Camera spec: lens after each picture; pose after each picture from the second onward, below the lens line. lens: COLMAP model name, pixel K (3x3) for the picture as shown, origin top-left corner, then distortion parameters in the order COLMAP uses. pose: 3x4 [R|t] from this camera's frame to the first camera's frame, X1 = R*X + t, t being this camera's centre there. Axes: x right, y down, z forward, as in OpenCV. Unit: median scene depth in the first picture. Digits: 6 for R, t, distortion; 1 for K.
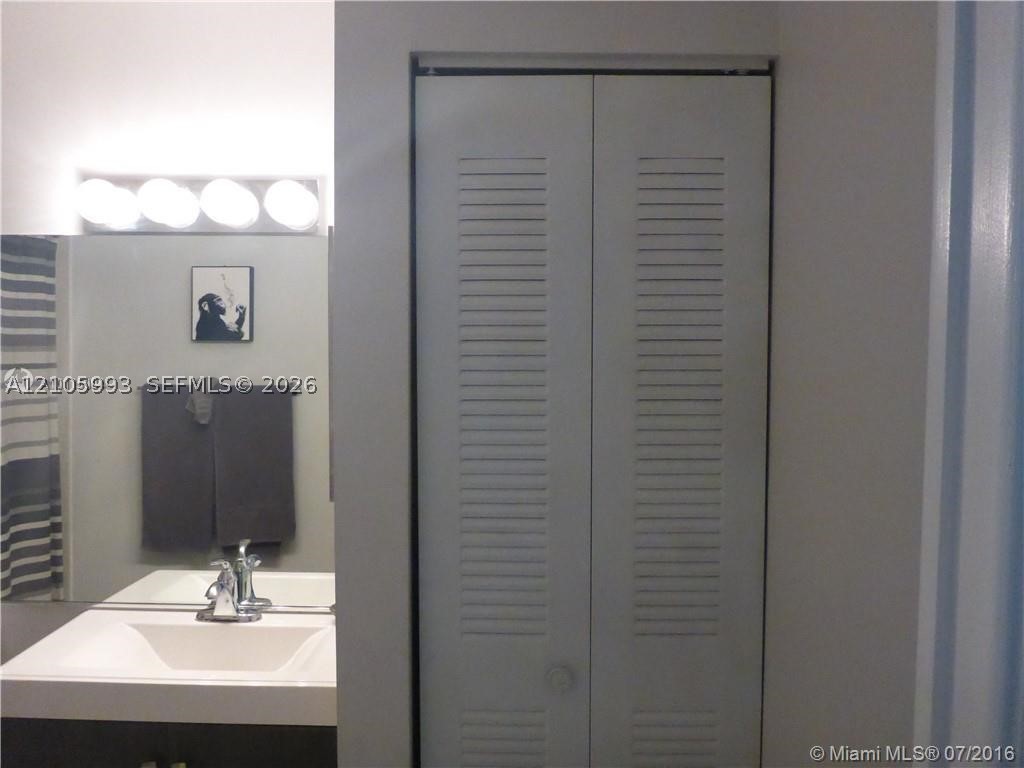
lens RADIAL K [[853.3, 0, 510.0], [0, 853.3, 393.1], [0, 0, 1]] dist [-0.049262, 0.017744]
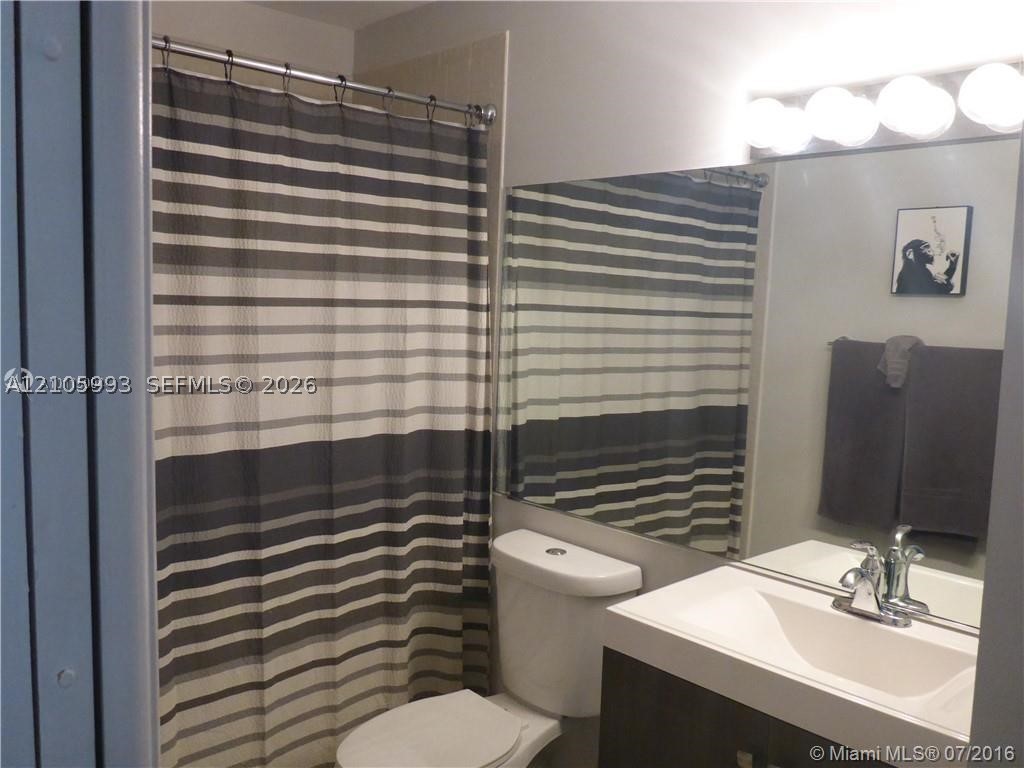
lens RADIAL K [[853.3, 0, 503.6], [0, 853.3, 380.1], [0, 0, 1]] dist [-0.049262, 0.017744]
pose [[0.674858, 0.084300, -0.733116, 0.007504], [-0.068738, 0.996315, 0.051289, 0.011807], [0.734739, 0.015780, 0.678167, 0.106087]]
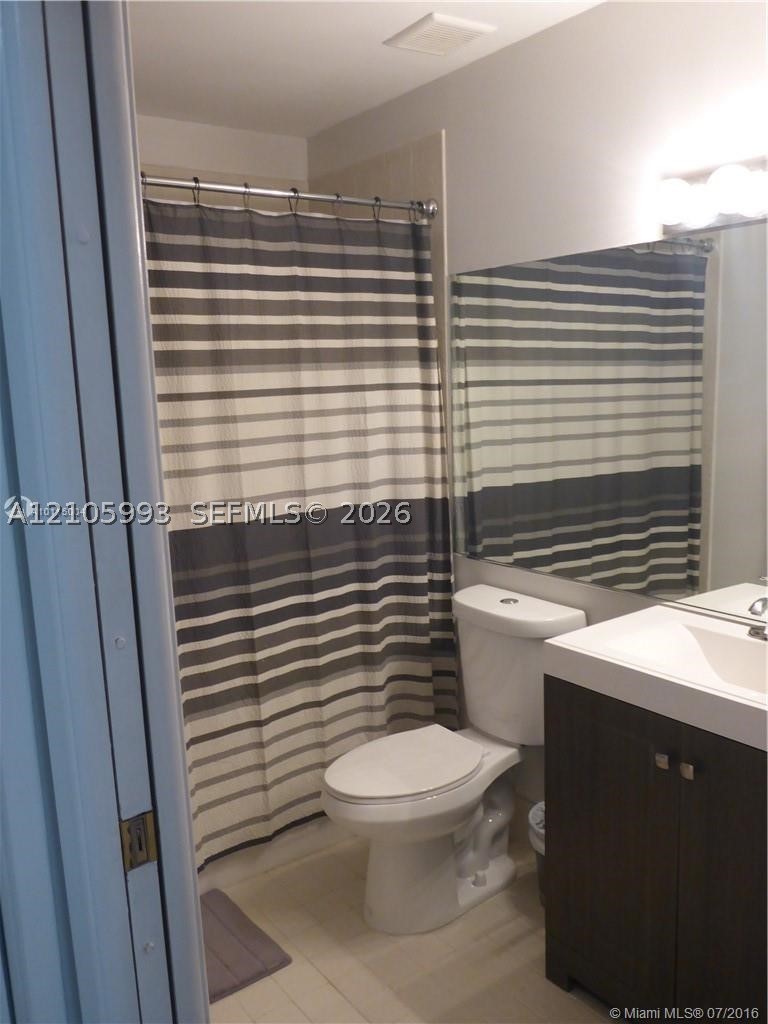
lens RADIAL K [[853.3, 0, 394.8], [0, 853.3, 519.0], [0, 0, 1]] dist [-0.049262, 0.017744]
pose [[0.594443, 0.103458, -0.797454, 0.088848], [-0.008086, 0.992408, 0.122722, 0.014153], [0.804097, -0.066503, 0.590767, 0.071751]]
